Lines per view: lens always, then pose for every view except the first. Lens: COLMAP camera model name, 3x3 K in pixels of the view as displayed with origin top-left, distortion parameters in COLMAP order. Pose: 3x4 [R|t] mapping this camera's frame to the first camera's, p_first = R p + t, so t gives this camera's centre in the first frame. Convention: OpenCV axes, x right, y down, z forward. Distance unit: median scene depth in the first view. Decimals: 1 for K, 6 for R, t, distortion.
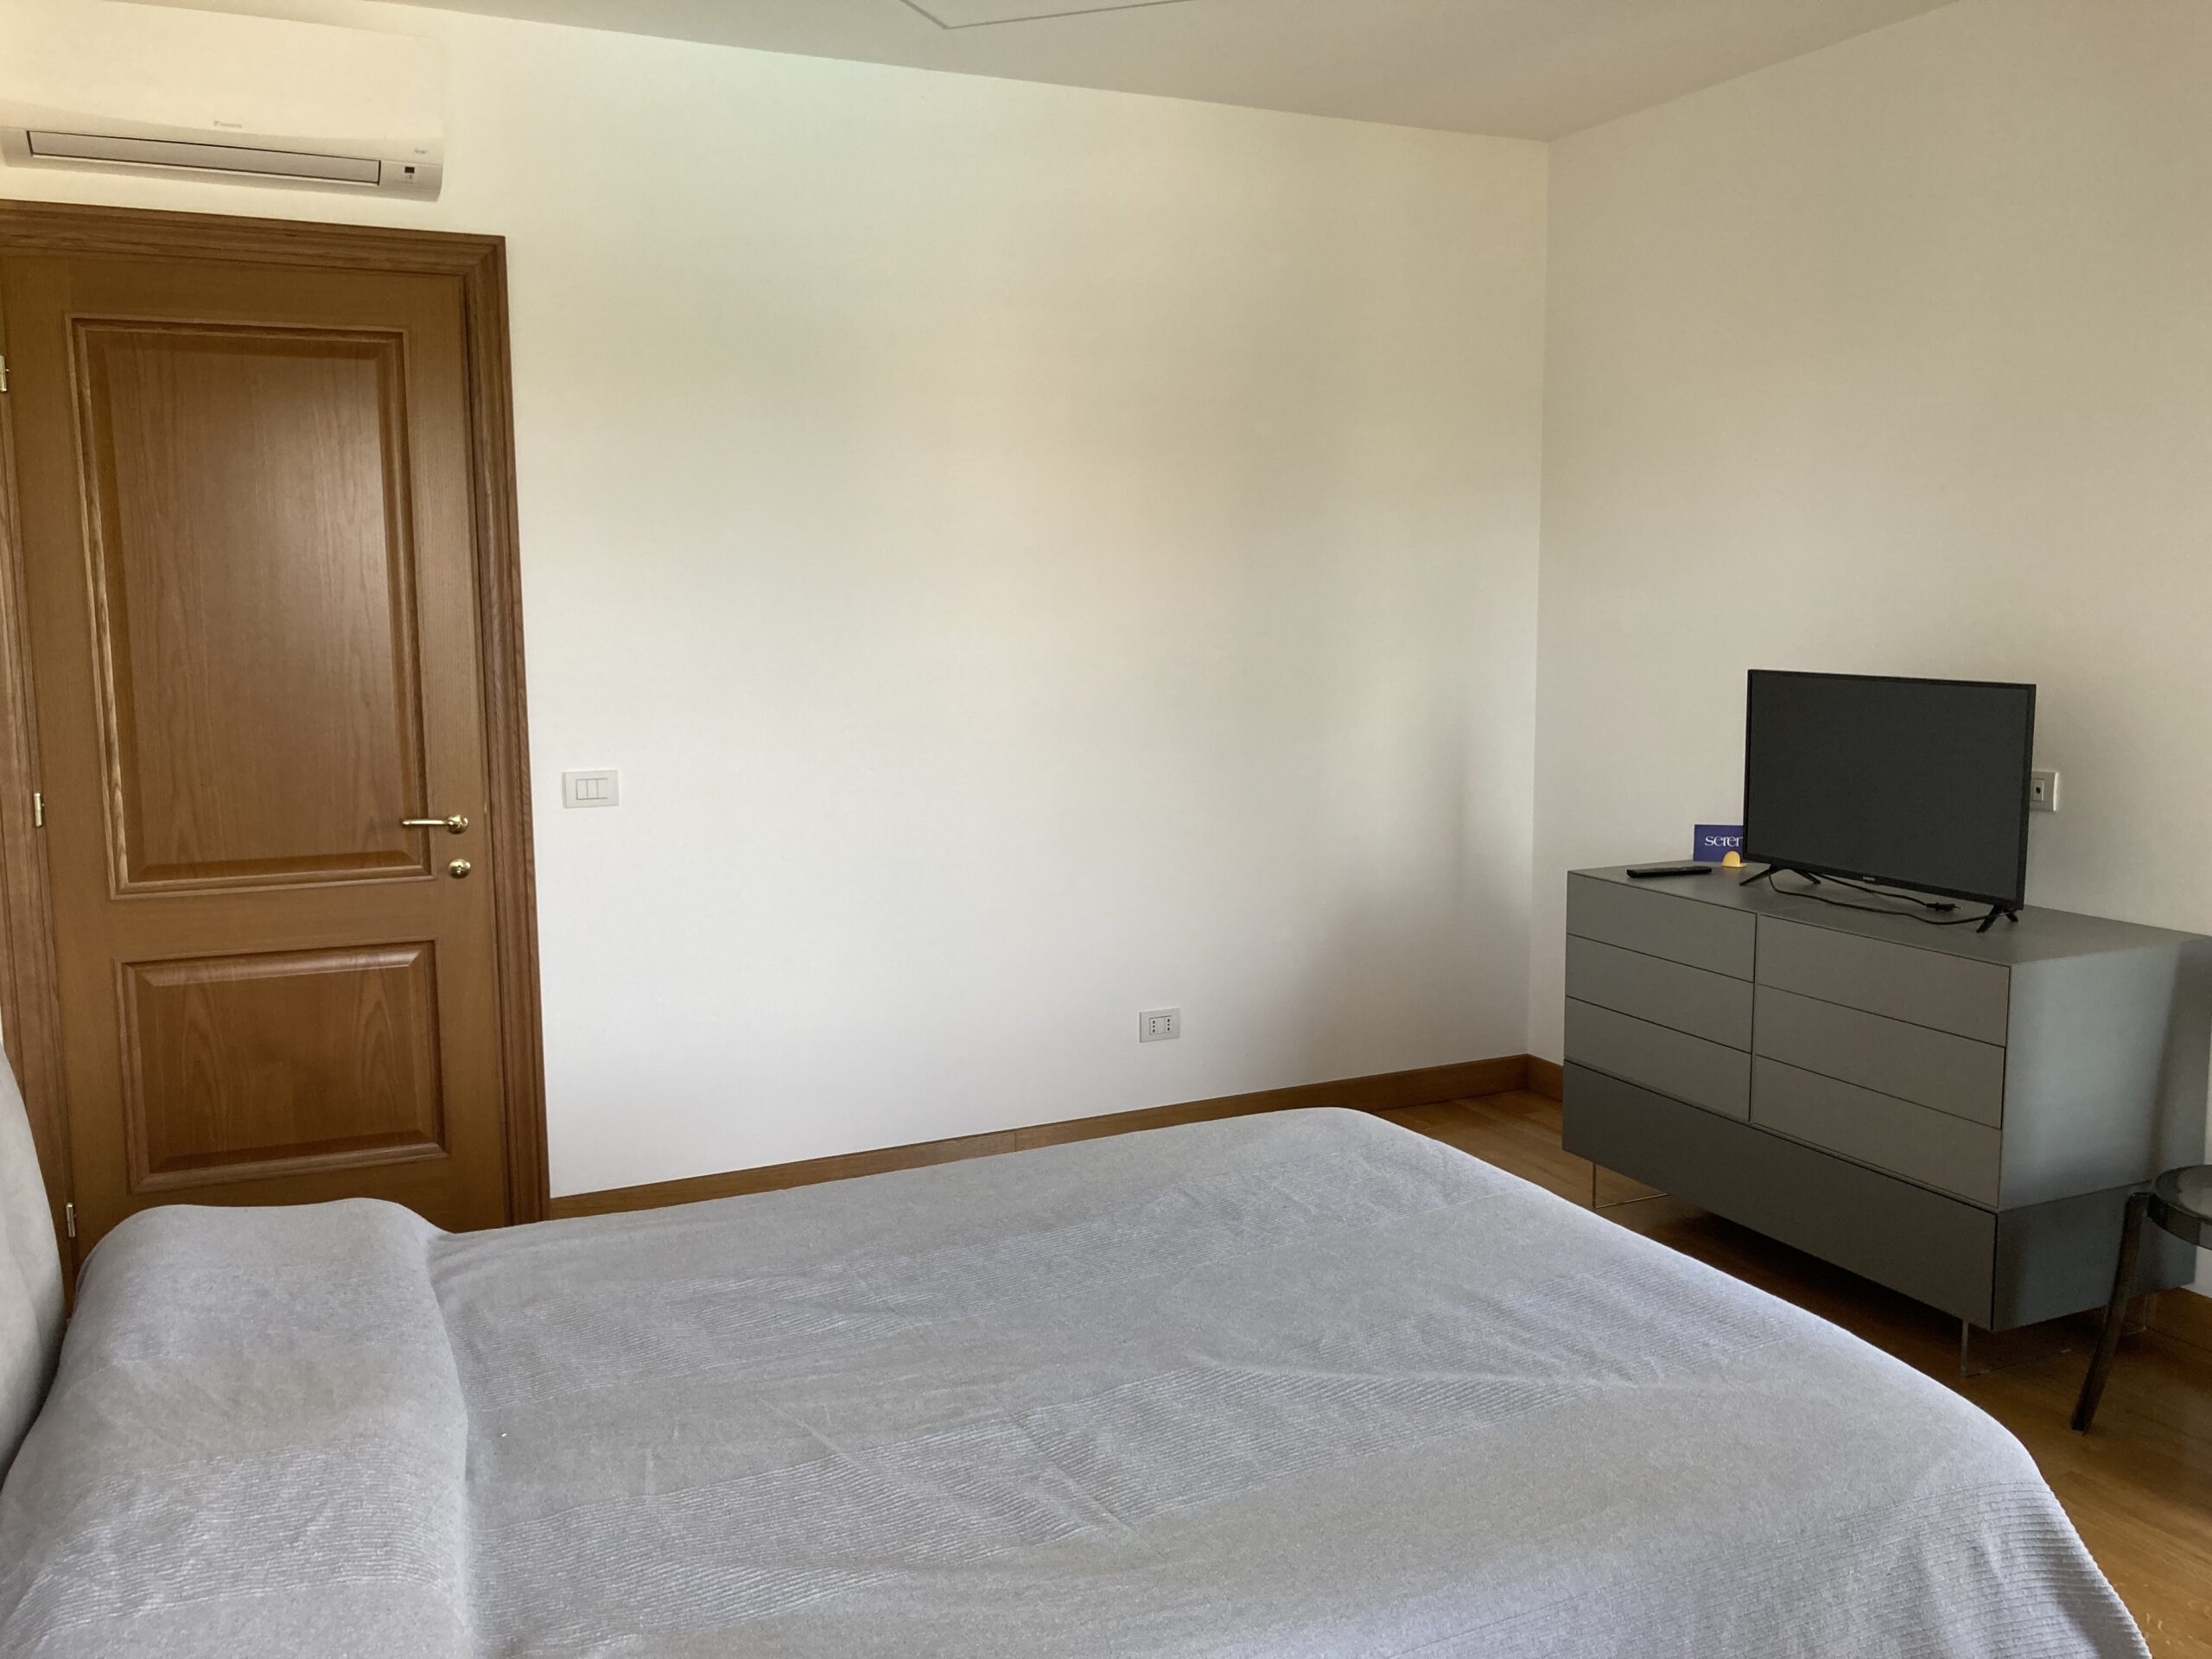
lens RADIAL K [[1842.4, 0, 1104.6], [0, 1842.4, 834.2], [0, 0, 1]] dist [0.012712, 0.002009]
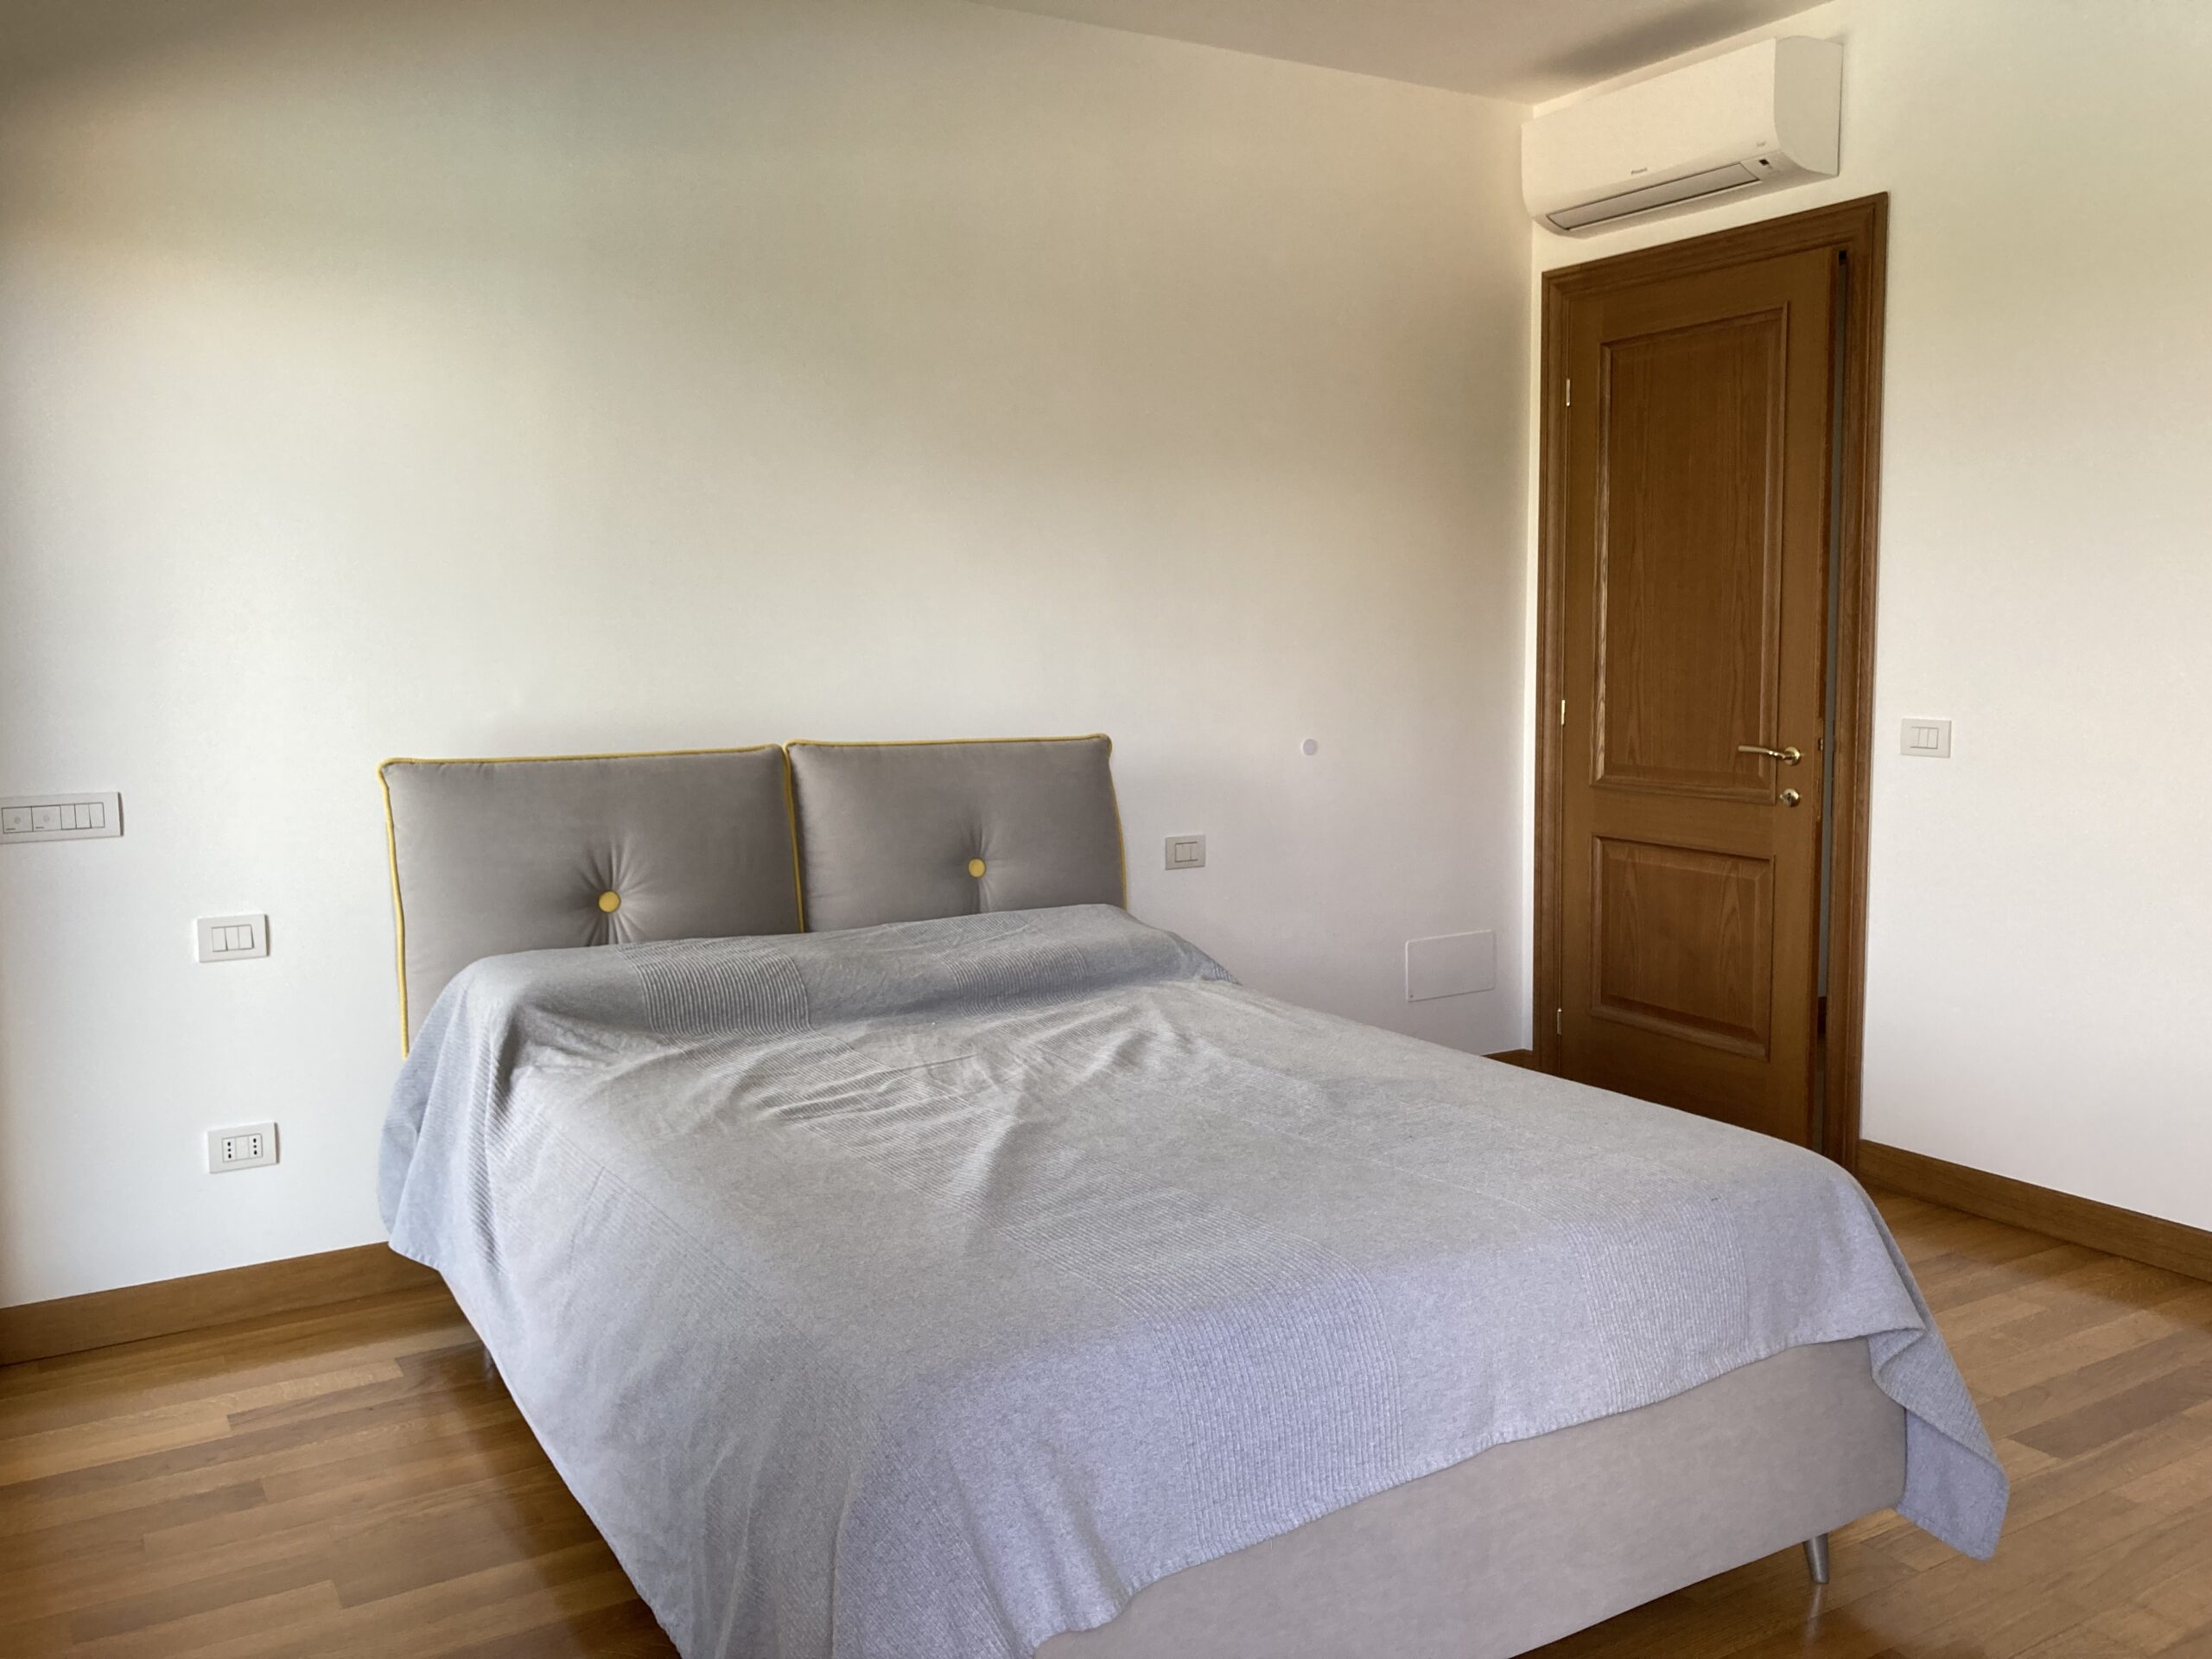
lens RADIAL K [[1842.4, 0, 1104.6], [0, 1842.4, 834.2], [0, 0, 1]] dist [0.012712, 0.002009]
pose [[0.120921, 0.122256, -0.985105, 0.693056], [-0.119989, 0.986910, 0.107752, -0.029650], [0.985384, 0.105172, 0.134008, 0.477894]]
